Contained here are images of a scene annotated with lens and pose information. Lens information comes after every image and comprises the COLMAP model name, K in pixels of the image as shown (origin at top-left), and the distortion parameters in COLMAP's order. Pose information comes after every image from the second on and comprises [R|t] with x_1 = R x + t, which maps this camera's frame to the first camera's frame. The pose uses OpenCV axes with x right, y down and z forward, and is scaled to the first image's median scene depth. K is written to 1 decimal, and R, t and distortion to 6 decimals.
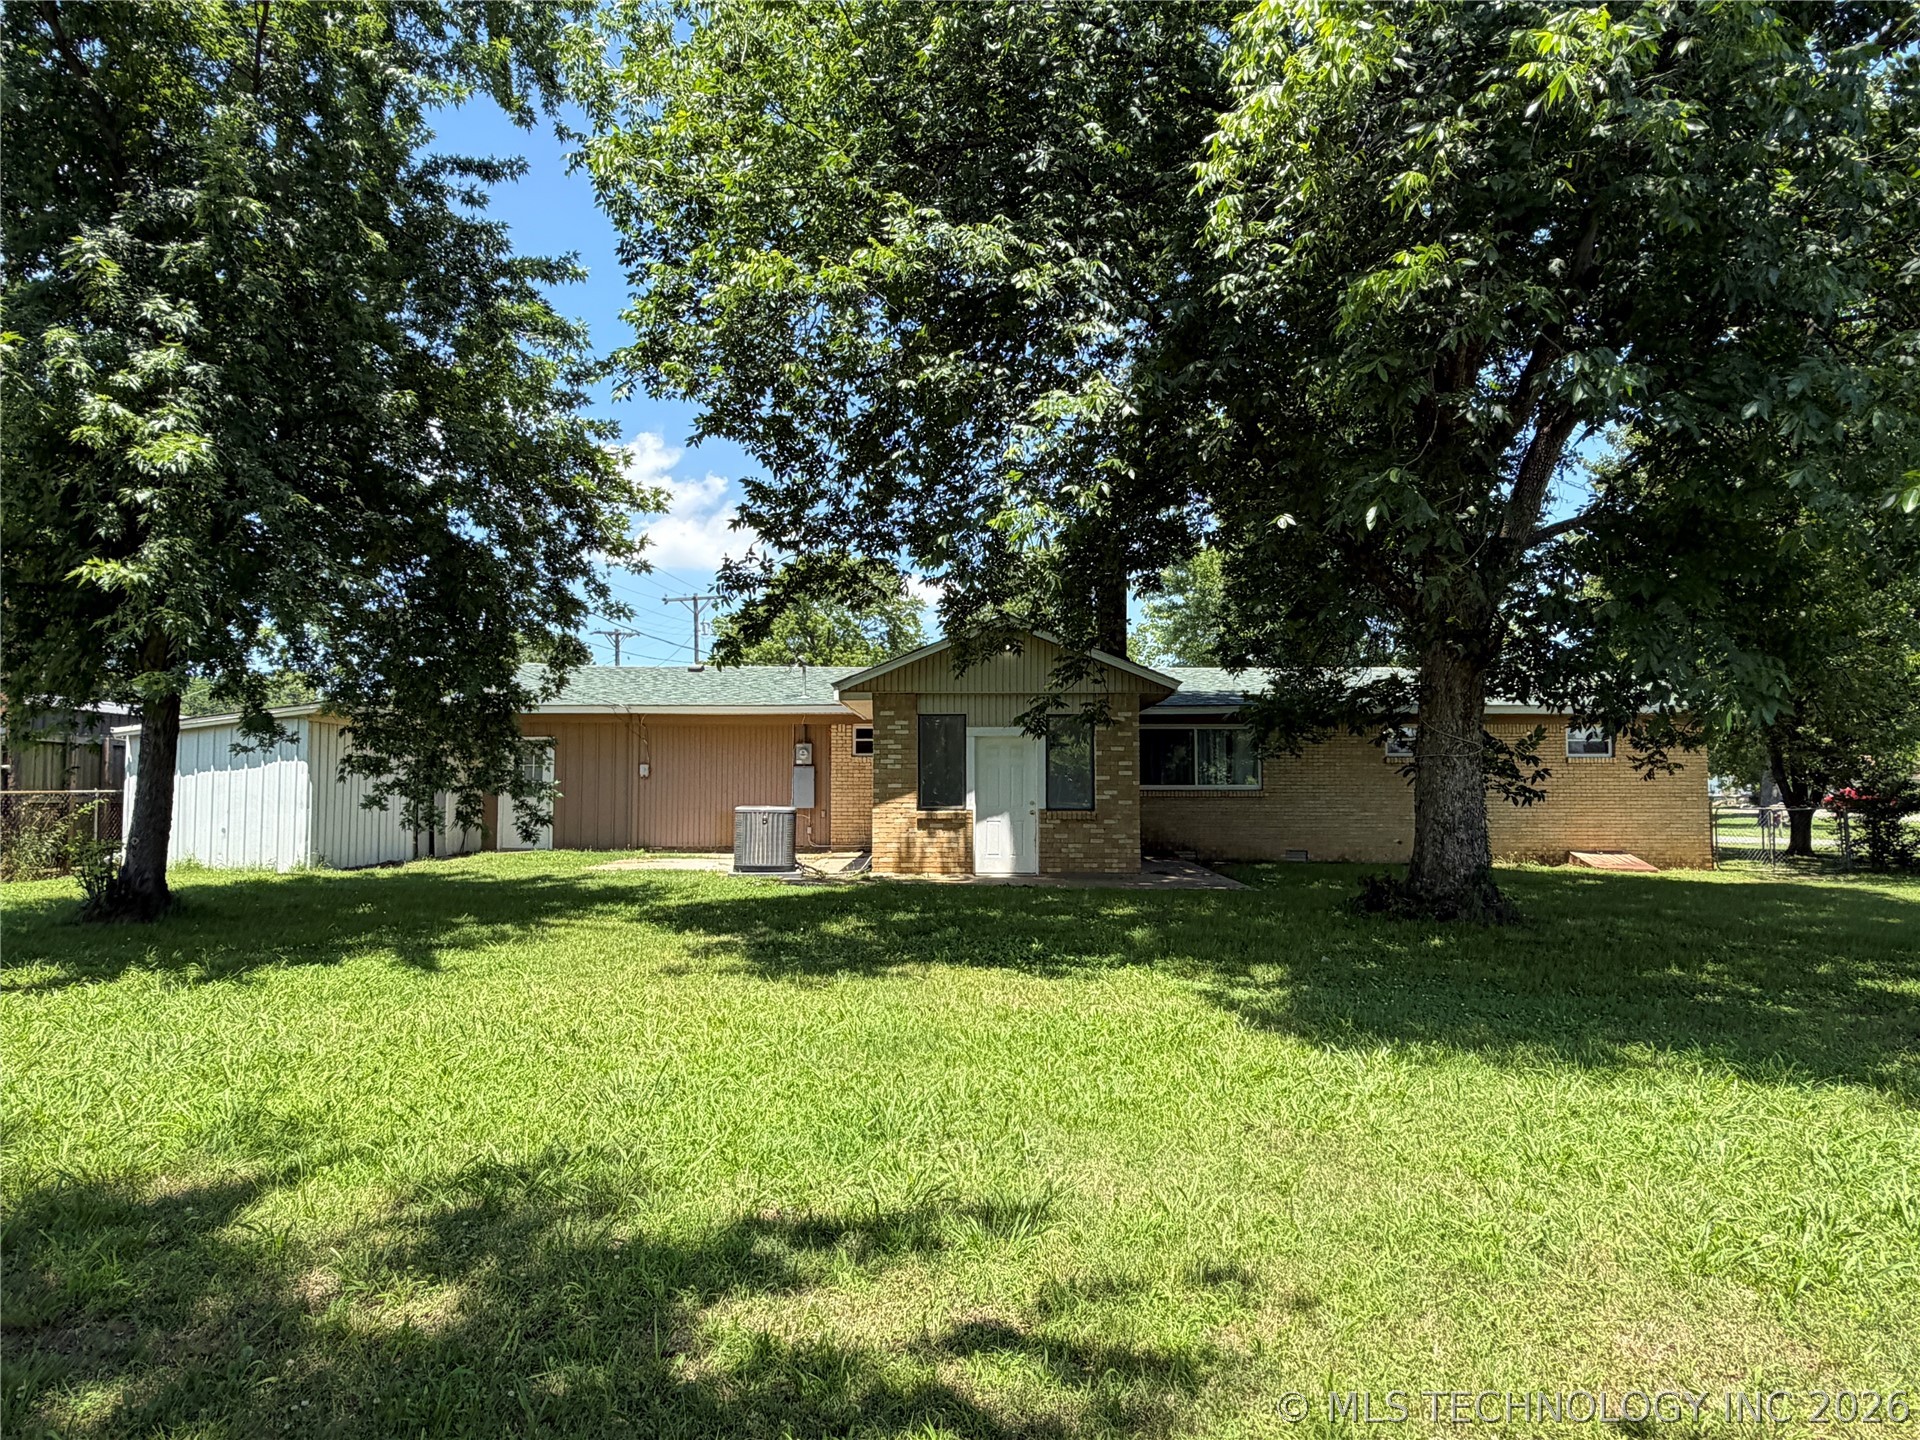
lens RADIAL K [[1185.1, 0, 960.2], [0, 1185.1, 718.2], [0, 0, 1]] dist [0.004498, 0.000919]
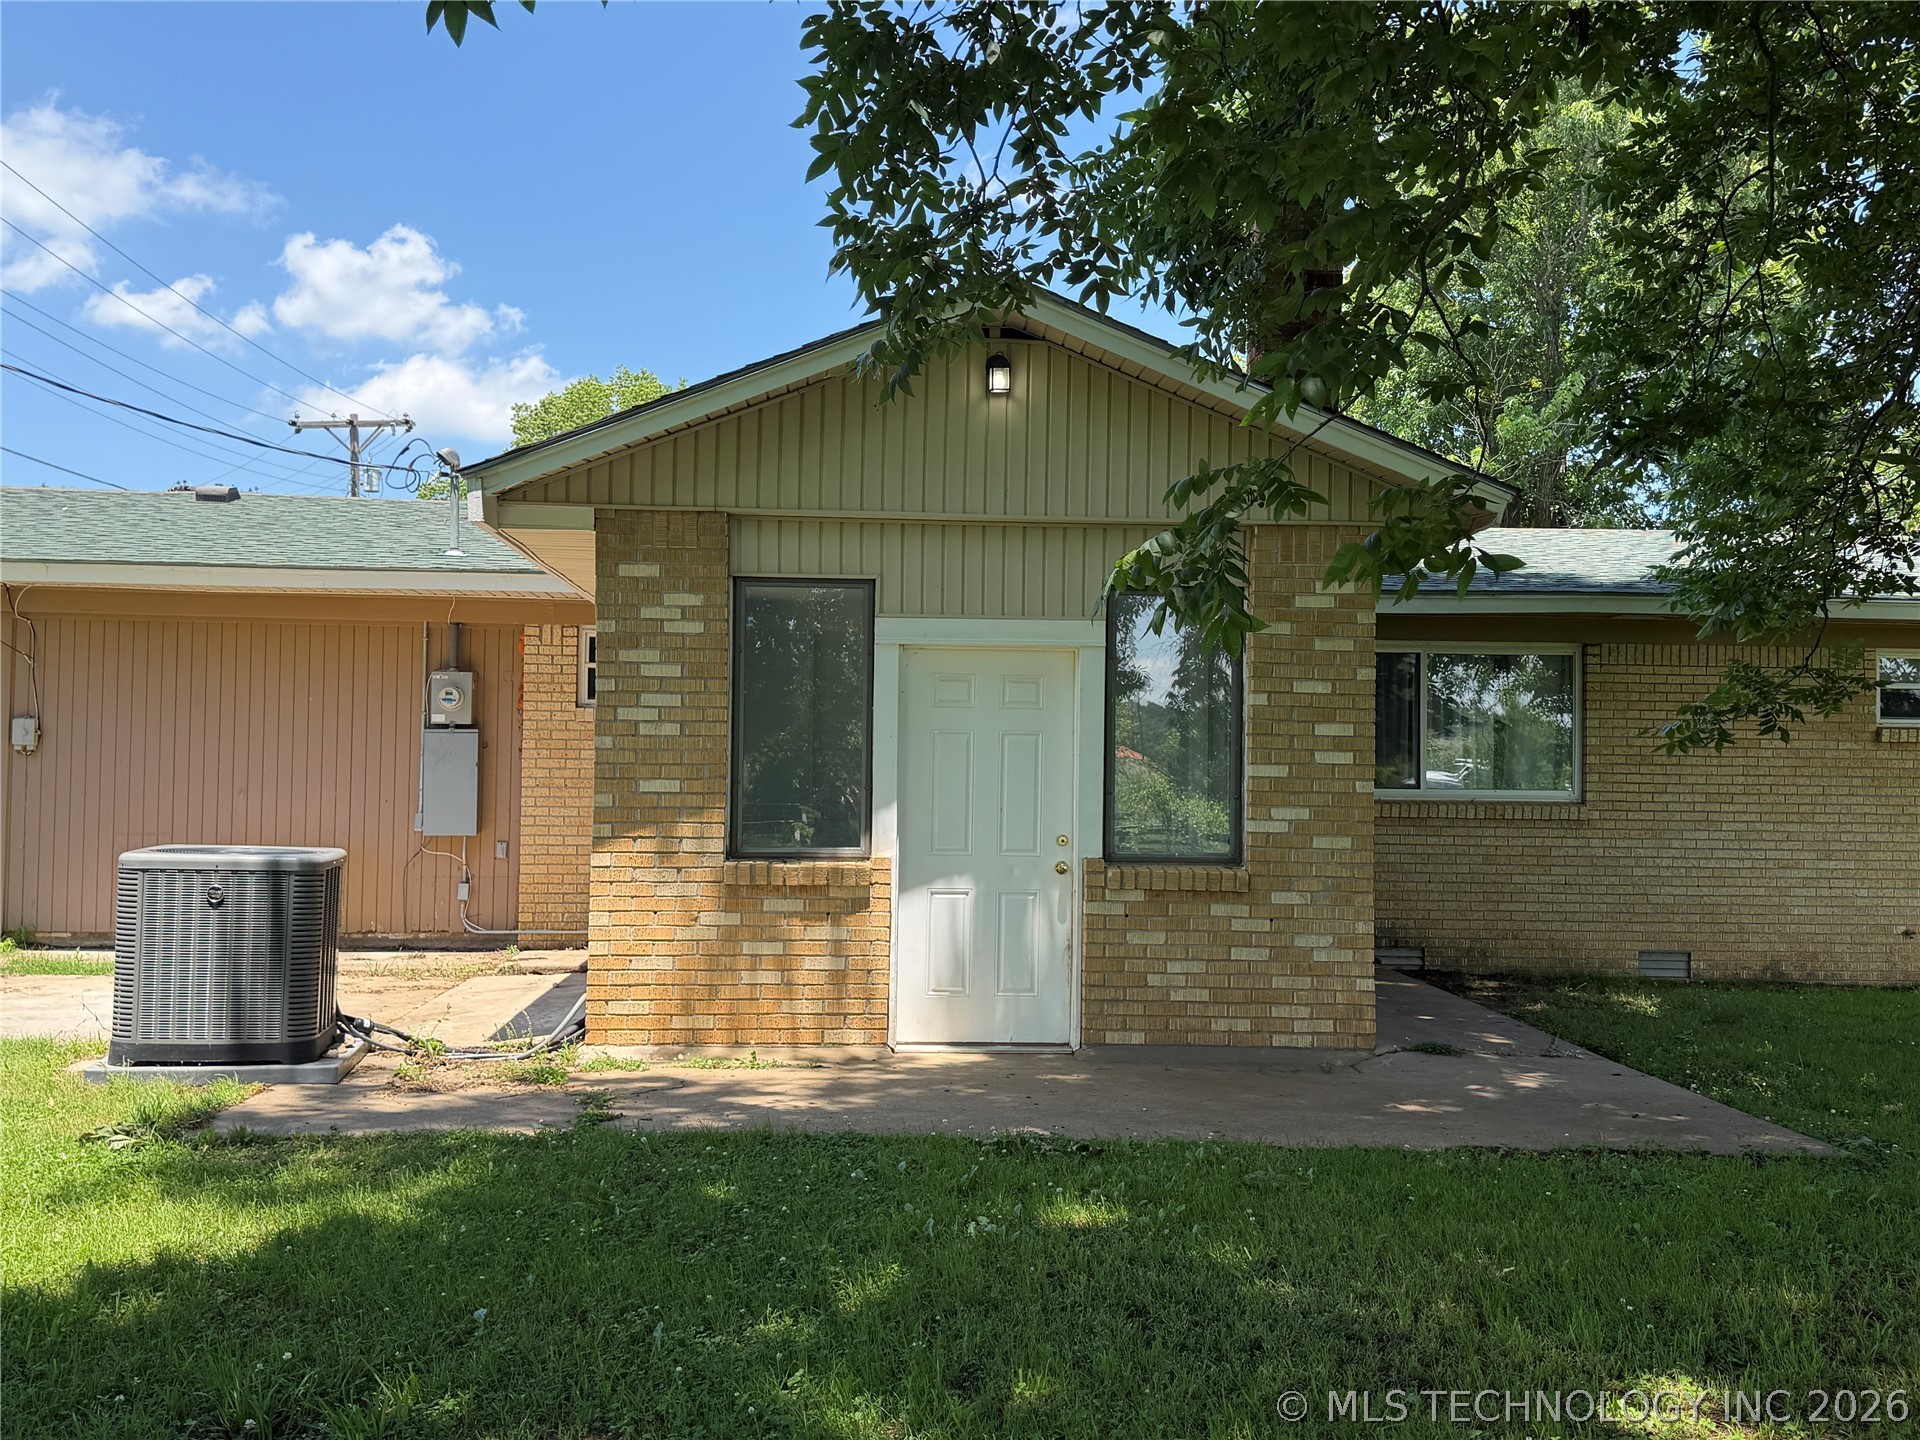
lens RADIAL K [[1860.7, 0, 963.4], [0, 1860.7, 721.0], [0, 0, 1]] dist [0.007910, 0.000000]
pose [[0.997567, 0.012542, 0.068573, -0.005659], [-0.014624, 0.999445, 0.029939, 0.021139], [-0.068159, -0.030869, 0.997197, 0.467169]]
